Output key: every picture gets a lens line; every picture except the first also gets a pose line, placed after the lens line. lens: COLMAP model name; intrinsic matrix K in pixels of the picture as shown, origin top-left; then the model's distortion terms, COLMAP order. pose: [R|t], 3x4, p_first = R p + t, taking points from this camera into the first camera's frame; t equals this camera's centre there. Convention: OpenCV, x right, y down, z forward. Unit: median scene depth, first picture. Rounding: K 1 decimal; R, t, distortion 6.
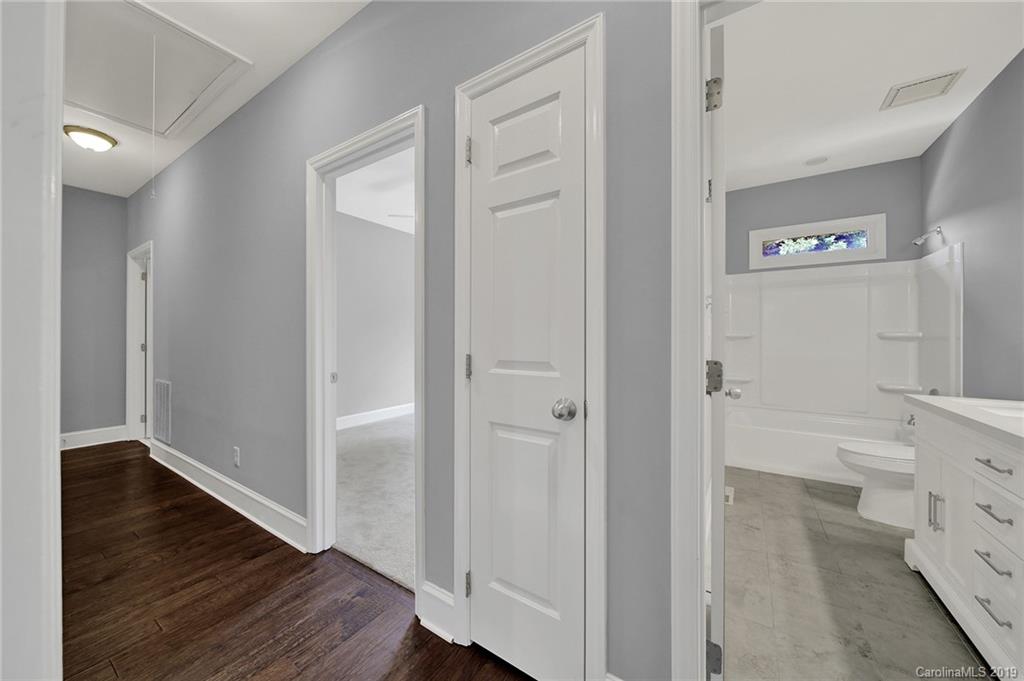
lens RADIAL K [[362.0, 0, 513.3], [0, 362.0, 338.9], [0, 0, 1]] dist [0.001868, -0.000609]
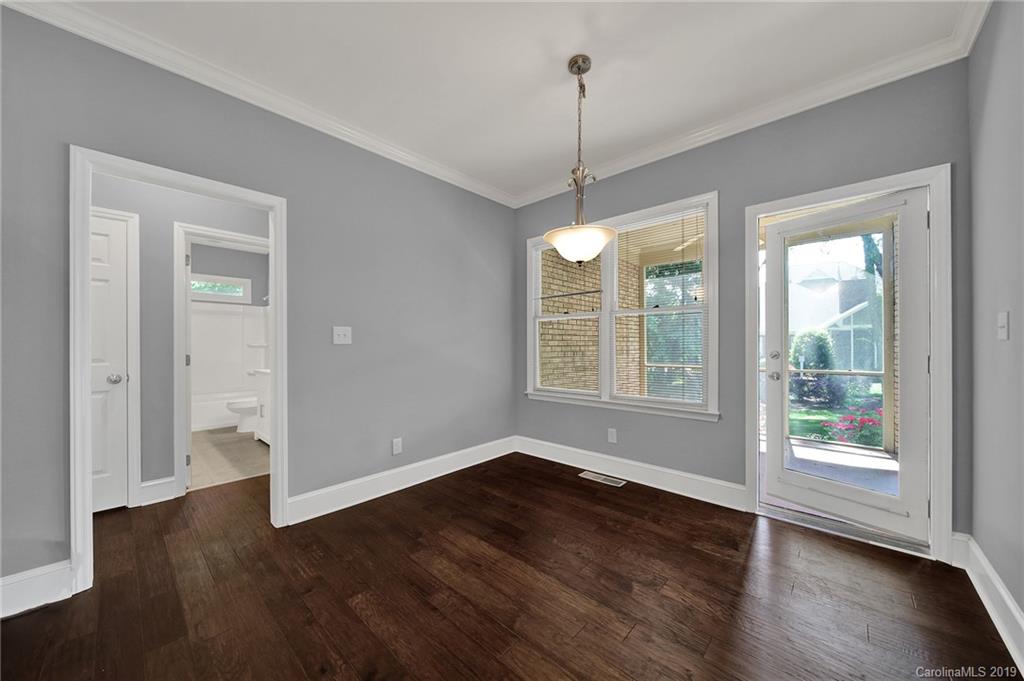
lens RADIAL K [[362.0, 0, 508.2], [0, 362.0, 343.8], [0, 0, 1]] dist [0.001868, -0.000609]
pose [[0.175494, 0.003235, 0.984475, -0.873098], [0.005617, 0.999975, -0.004287, 0.000057], [-0.984464, 0.006283, 0.175472, -0.955370]]
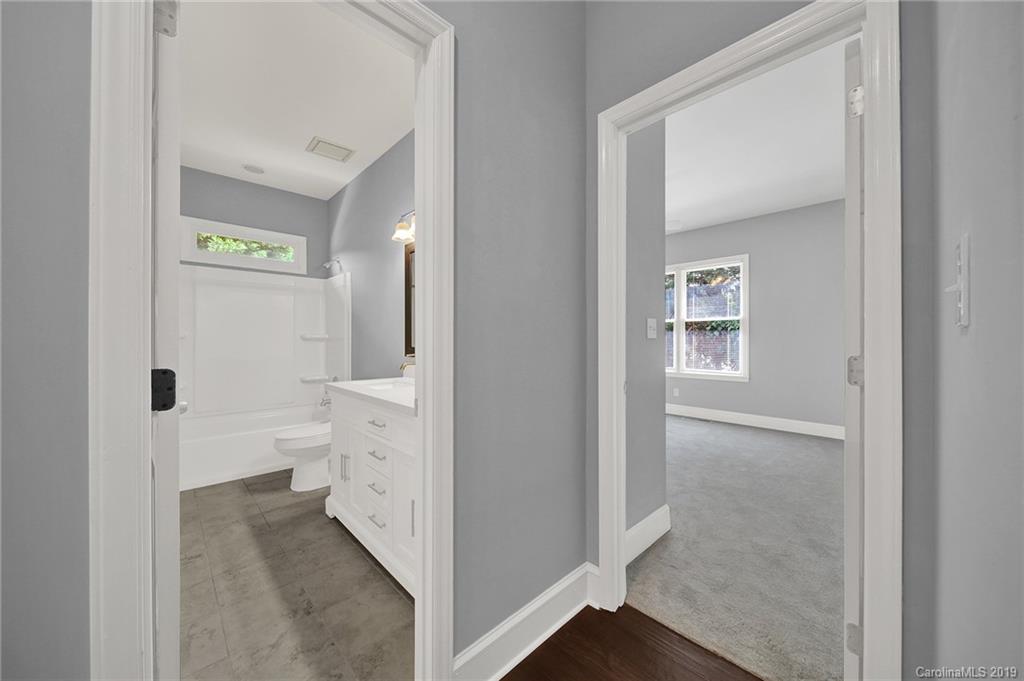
lens RADIAL K [[362.0, 0, 511.2], [0, 362.0, 339.6], [0, 0, 1]] dist [0.001868, -0.000609]
pose [[0.232678, -0.000439, 0.972554, -0.003551], [0.000897, 1.000000, 0.000237, -0.000295], [-0.972553, 0.000817, 0.232678, 0.059221]]
